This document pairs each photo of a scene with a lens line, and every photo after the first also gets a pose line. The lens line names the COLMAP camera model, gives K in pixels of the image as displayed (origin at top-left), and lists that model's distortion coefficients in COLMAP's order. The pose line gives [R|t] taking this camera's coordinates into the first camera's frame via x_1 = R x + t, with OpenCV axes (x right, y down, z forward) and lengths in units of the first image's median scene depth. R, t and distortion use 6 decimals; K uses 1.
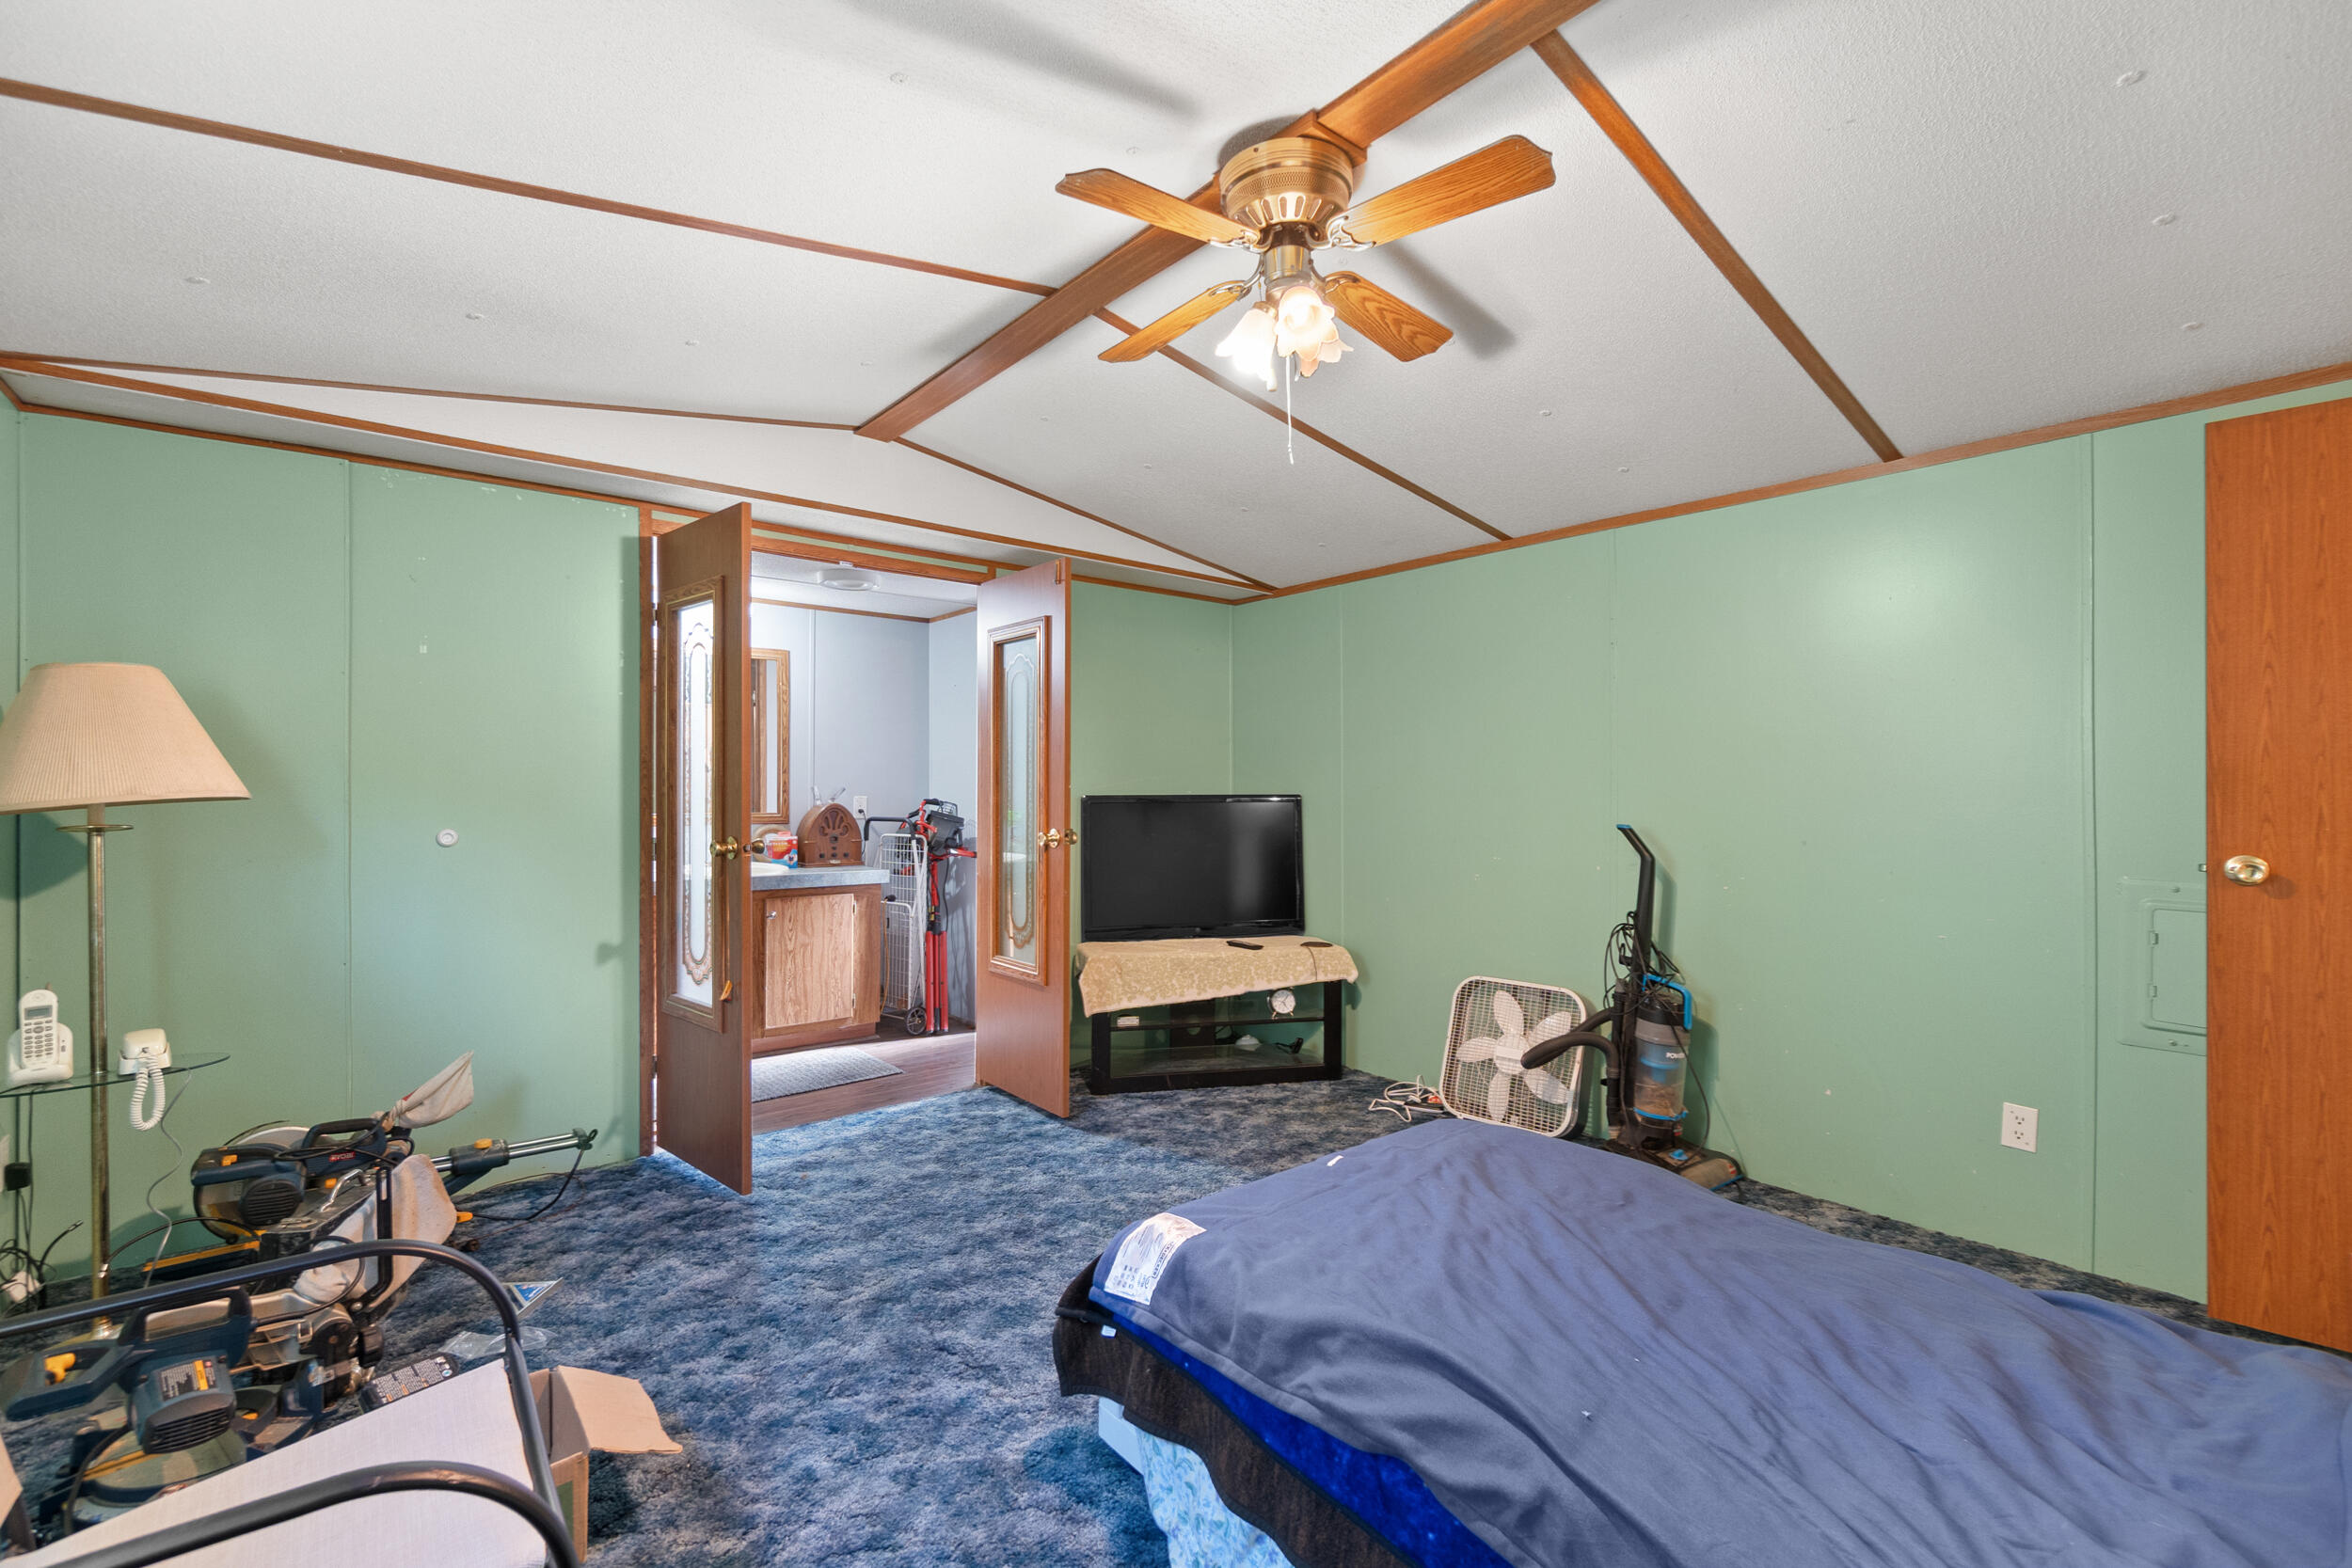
lens RADIAL K [[993.2, 0, 1176.0], [0, 993.2, 784.0], [0, 0, 1]] dist [-0.001673, -0.000015]
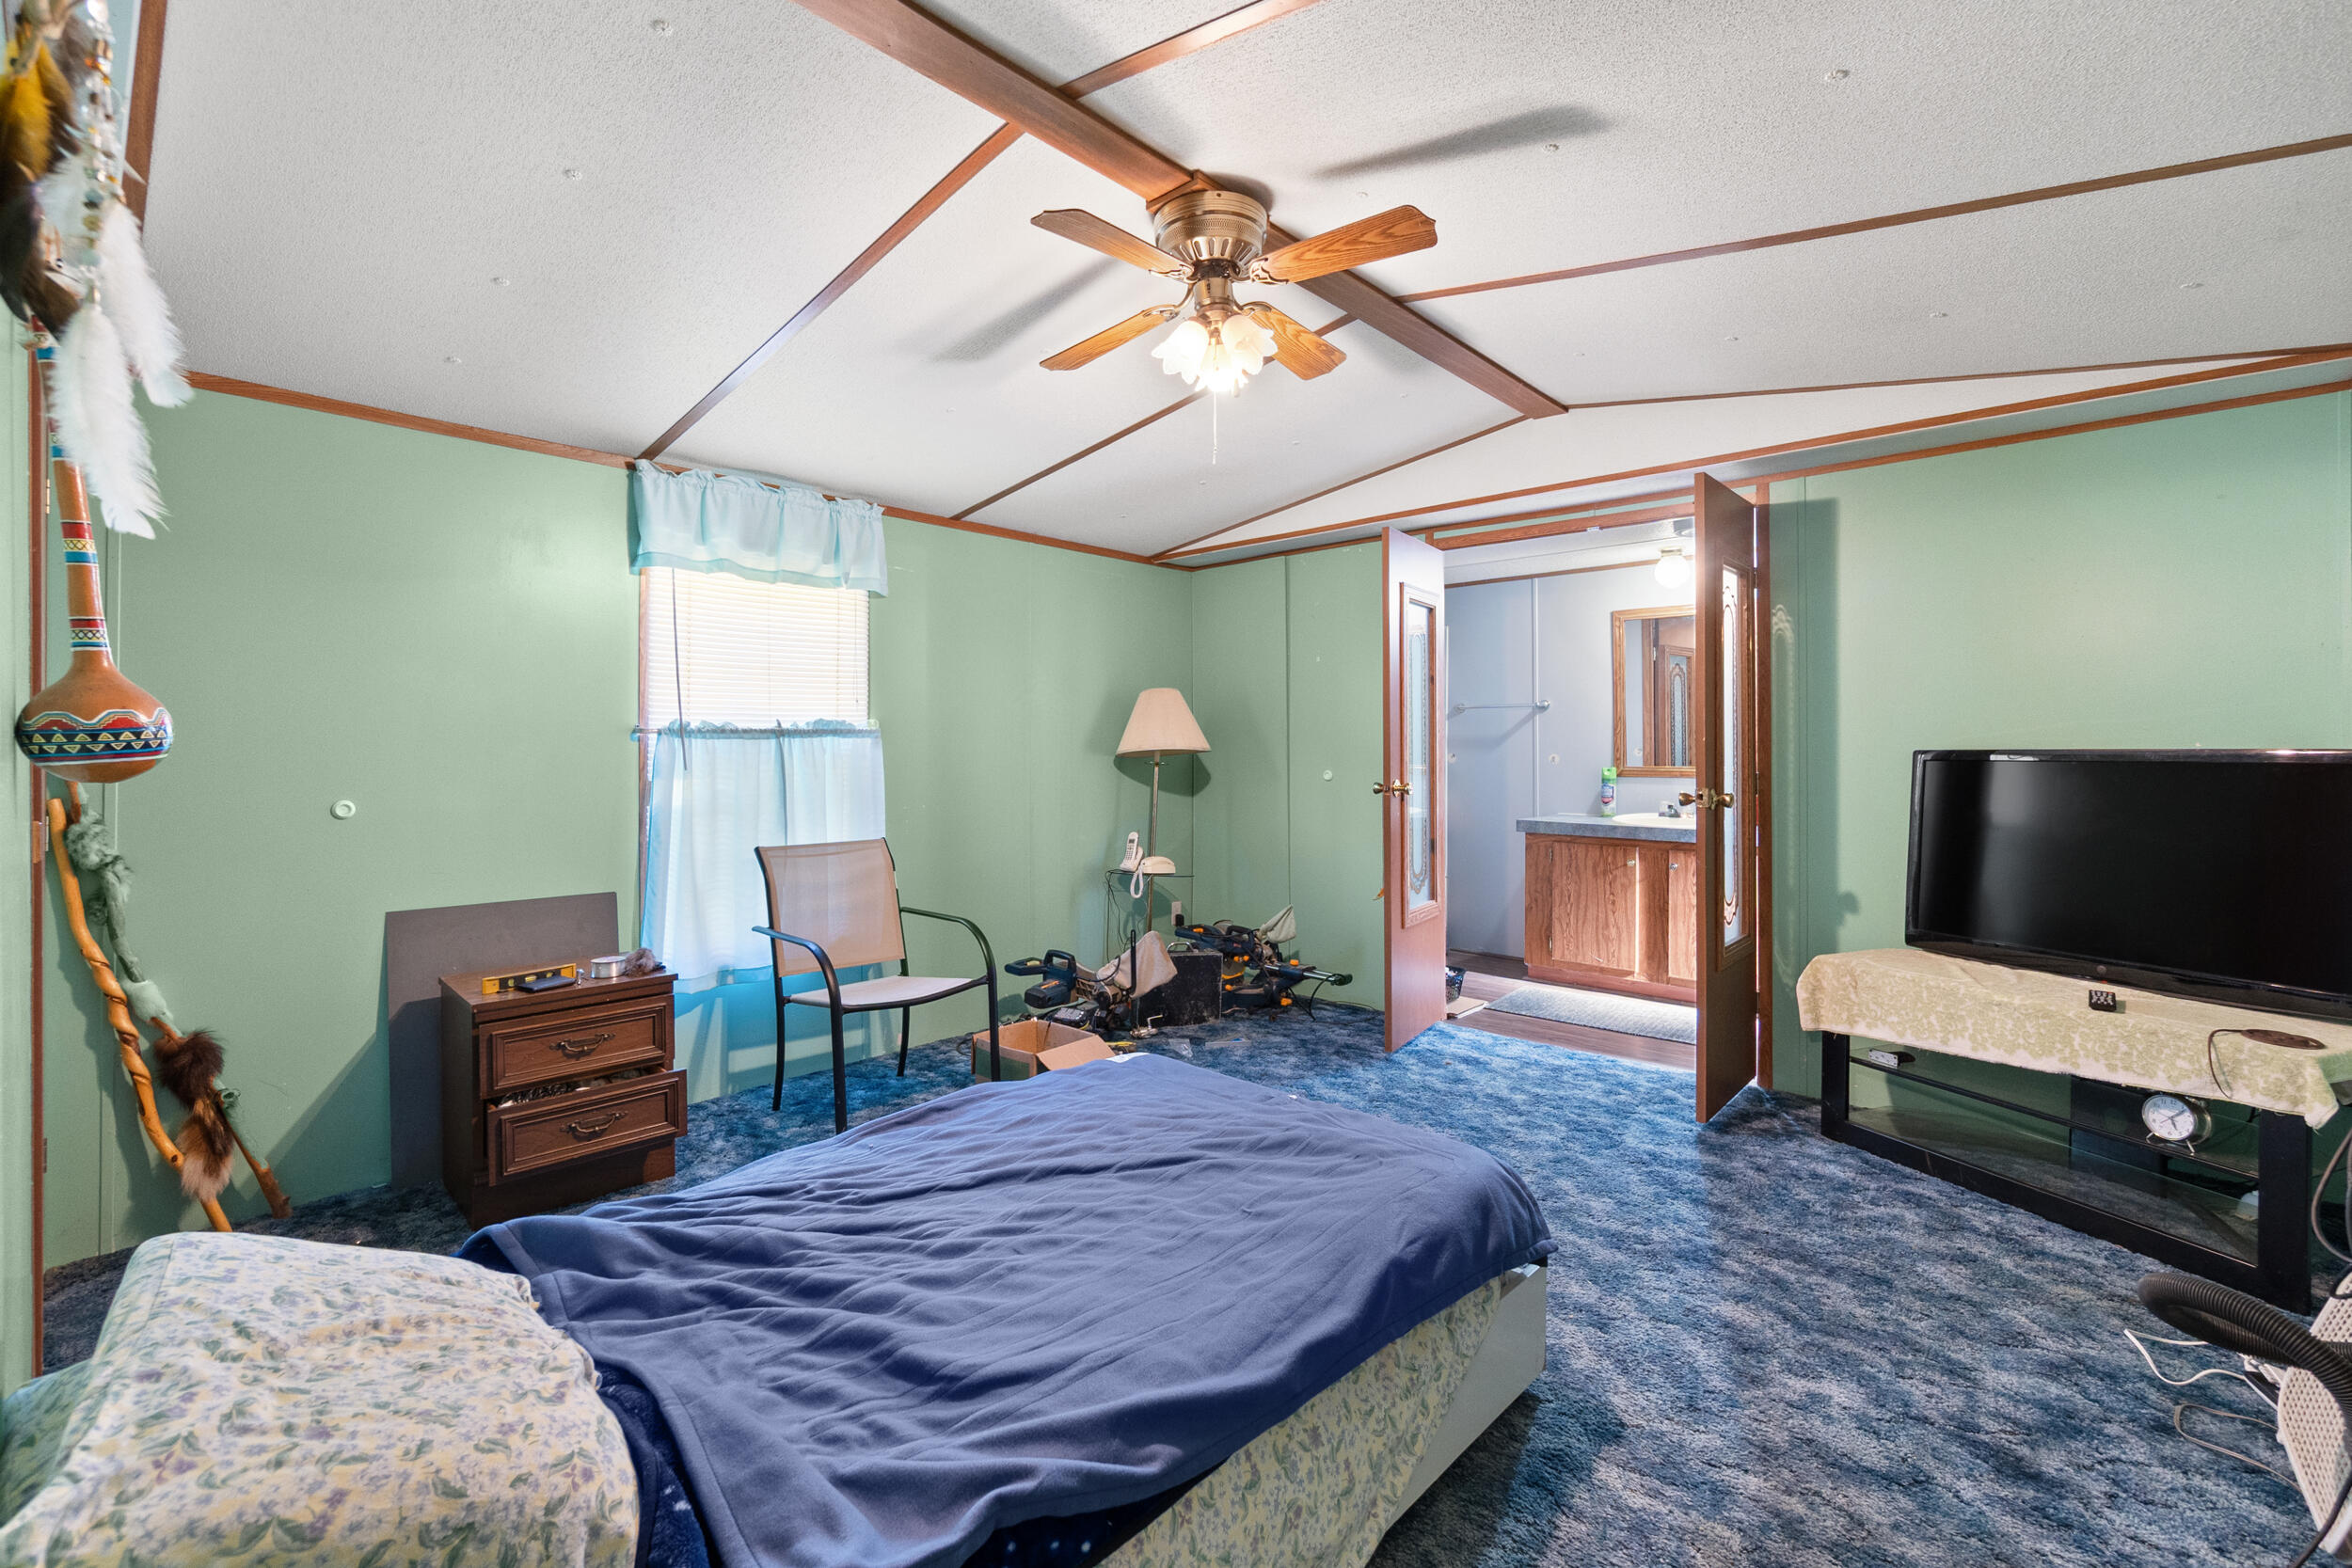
lens RADIAL K [[1023.2, 0, 1173.0], [0, 1023.2, 740.3], [0, 0, 1]] dist [0.001389, 0.000381]
pose [[0.147392, -0.007437, -0.989050, 0.731402], [0.008593, 0.999944, -0.006239, 0.005023], [0.989041, -0.007579, 0.147447, 0.435328]]
